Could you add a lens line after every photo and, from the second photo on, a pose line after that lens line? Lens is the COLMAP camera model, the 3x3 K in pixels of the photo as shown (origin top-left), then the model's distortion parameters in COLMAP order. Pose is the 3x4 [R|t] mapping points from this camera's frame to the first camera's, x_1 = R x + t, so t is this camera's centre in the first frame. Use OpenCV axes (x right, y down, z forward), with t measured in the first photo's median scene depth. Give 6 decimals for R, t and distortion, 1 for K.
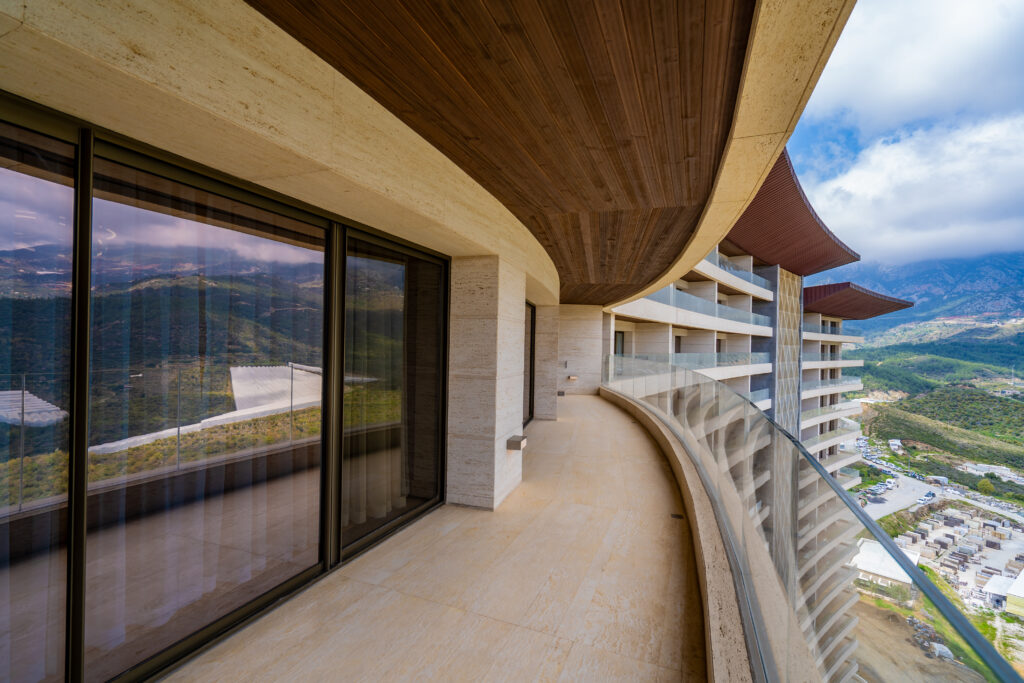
lens RADIAL K [[463.4, 0, 505.4], [0, 463.4, 344.2], [0, 0, 1]] dist [-0.002009, 0.000932]
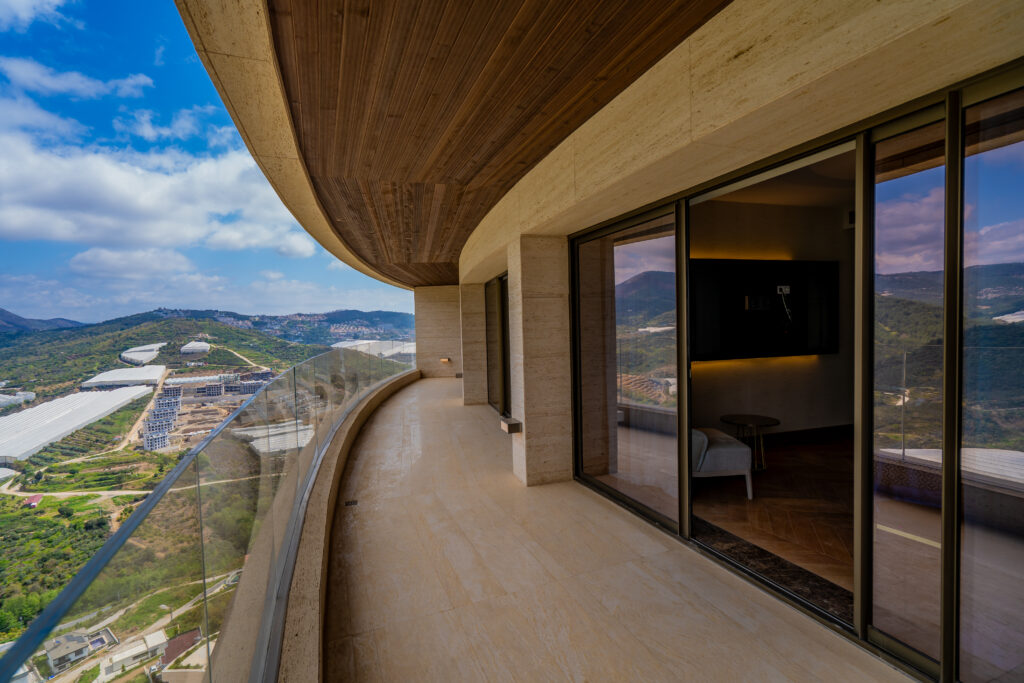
lens RADIAL K [[407.2, 0, 512.0], [0, 407.2, 341.5], [0, 0, 1]] dist [-0.001056, 0.000043]
pose [[-0.680343, 0.044073, -0.731567, 0.540993], [0.031141, 0.999027, 0.031226, 0.000501], [0.732232, -0.001537, -0.681054, 1.362335]]
